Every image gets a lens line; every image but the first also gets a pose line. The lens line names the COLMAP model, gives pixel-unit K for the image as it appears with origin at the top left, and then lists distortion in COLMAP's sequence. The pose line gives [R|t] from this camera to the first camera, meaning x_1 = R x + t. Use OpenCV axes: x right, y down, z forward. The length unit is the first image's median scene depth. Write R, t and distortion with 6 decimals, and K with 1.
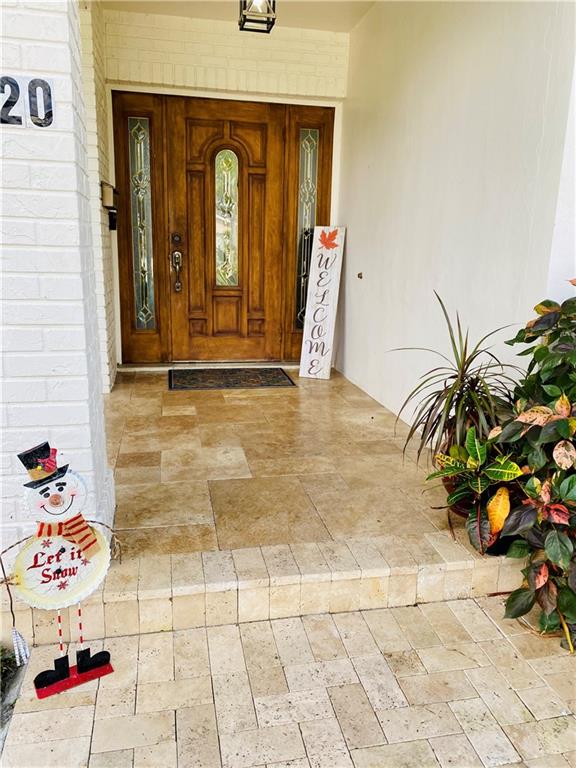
lens RADIAL K [[596.4, 0, 288.9], [0, 596.4, 385.7], [0, 0, 1]] dist [0.016381, -0.001993]
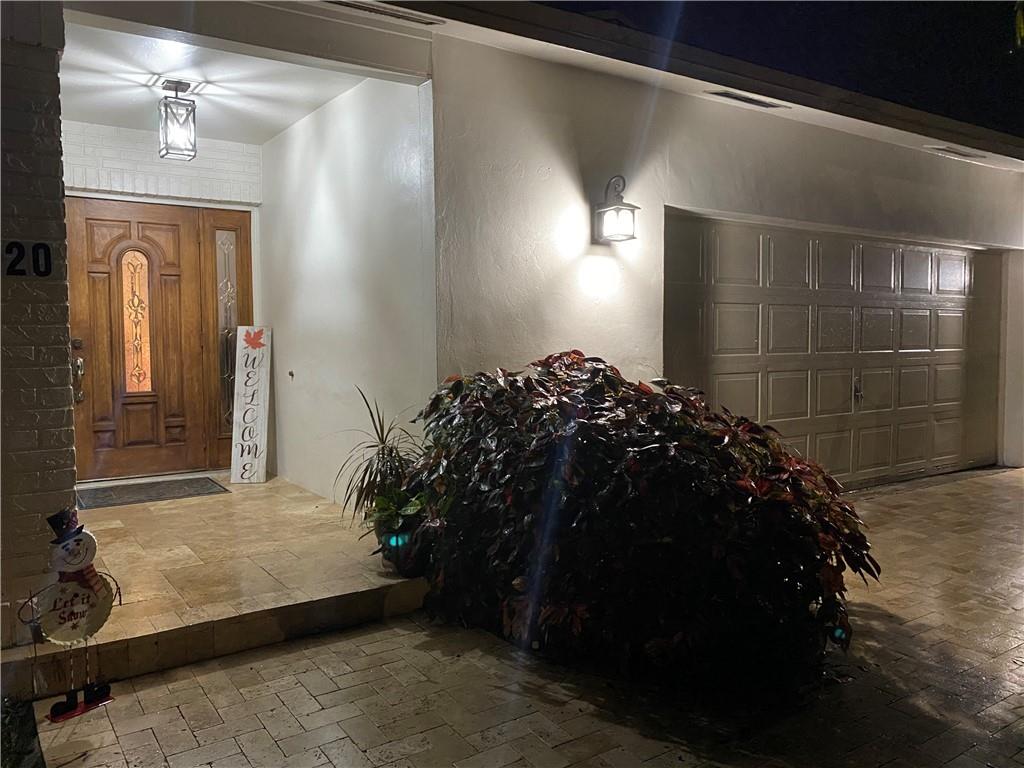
lens RADIAL K [[795.2, 0, 513.1], [0, 795.2, 383.3], [0, 0, 1]] dist [0.016381, -0.001993]
pose [[0.920251, -0.053617, 0.387639, -0.053592], [0.116684, 0.983105, -0.141027, 0.061365], [-0.373528, 0.175012, 0.910960, -0.342589]]
